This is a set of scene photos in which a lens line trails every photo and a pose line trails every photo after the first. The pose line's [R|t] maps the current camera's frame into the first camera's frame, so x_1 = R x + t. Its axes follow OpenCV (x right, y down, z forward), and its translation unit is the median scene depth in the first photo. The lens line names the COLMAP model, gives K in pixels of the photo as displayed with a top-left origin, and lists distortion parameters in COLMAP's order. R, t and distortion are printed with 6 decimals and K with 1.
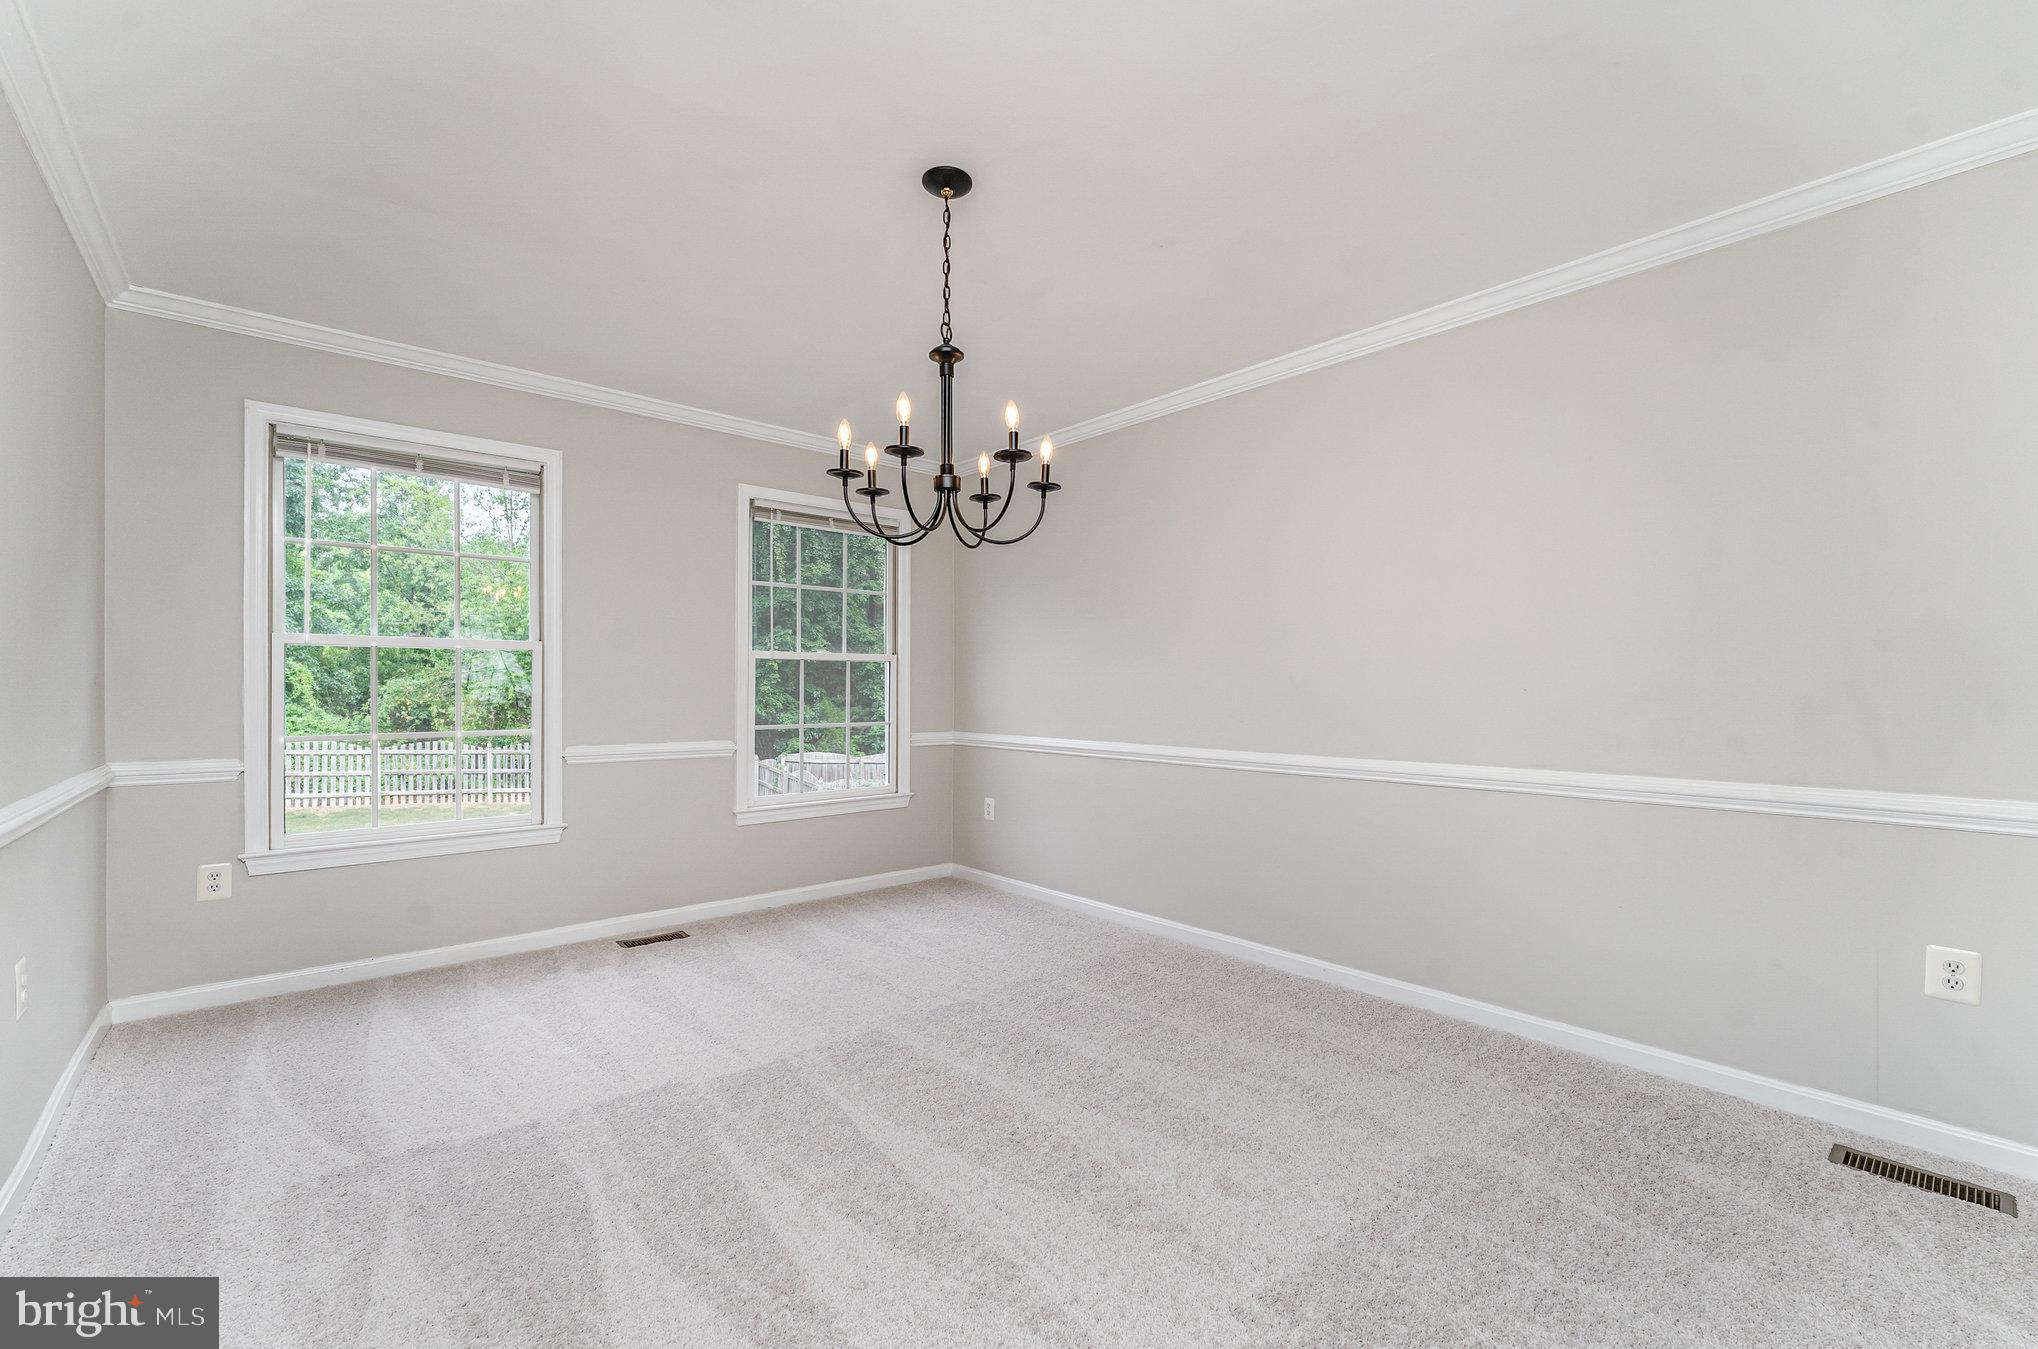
lens RADIAL K [[850.3, 0, 1010.6], [0, 850.3, 682.6], [0, 0, 1]] dist [0.000631, -0.000008]
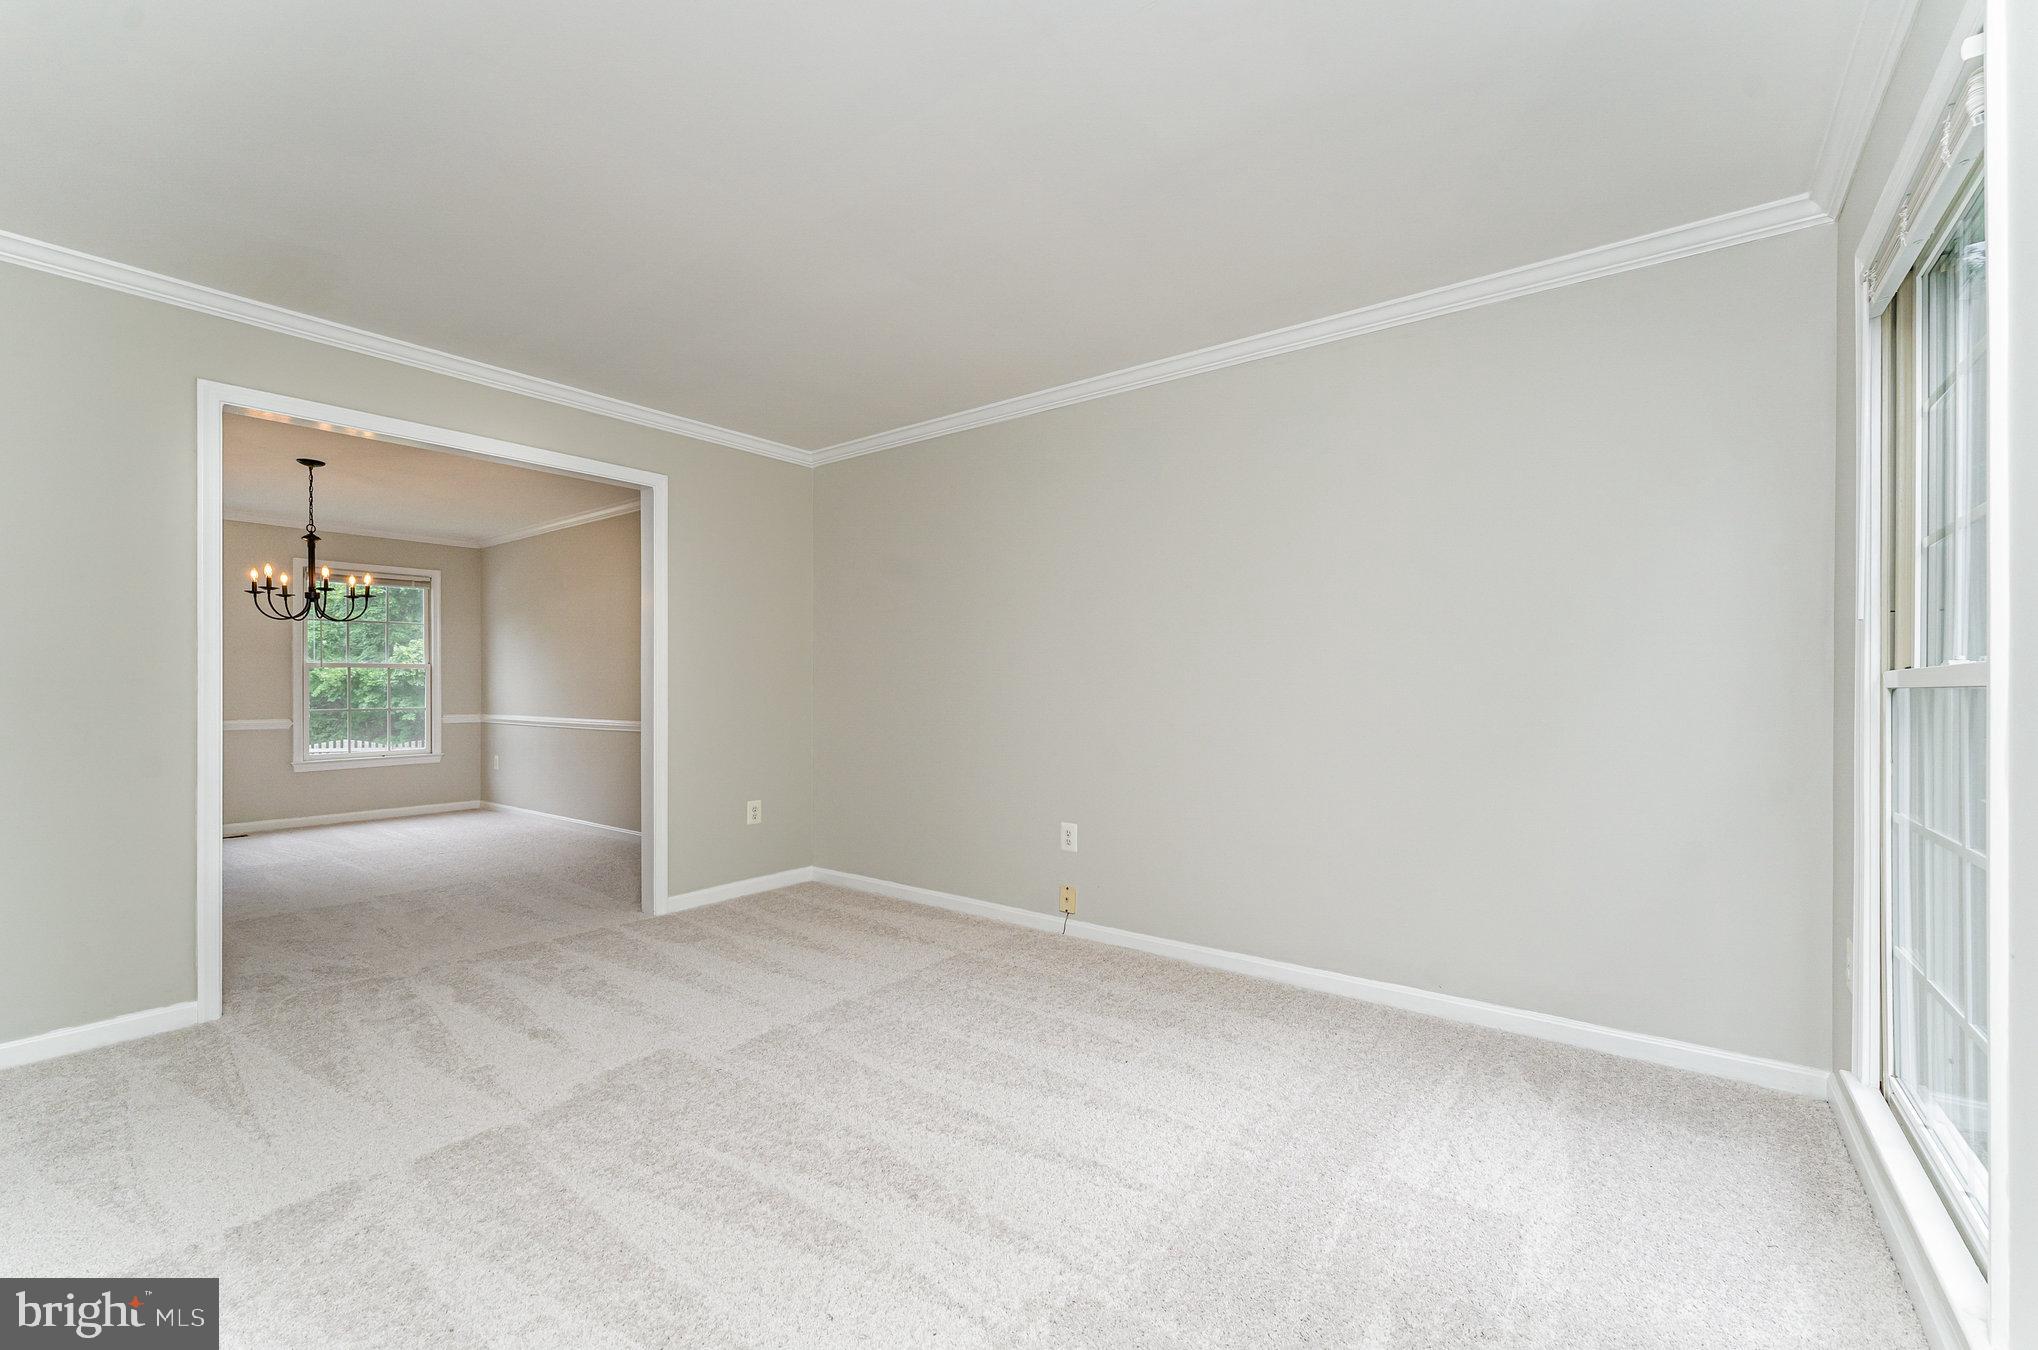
lens RADIAL K [[818.4, 0, 1019.0], [0, 818.4, 675.0], [0, 0, 1]] dist [-0.013278, -0.000113]
pose [[0.977456, -0.002910, 0.211120, 1.693818], [0.004258, 0.999973, -0.005929, -0.003059], [-0.211098, 0.006694, 0.977442, -1.937821]]
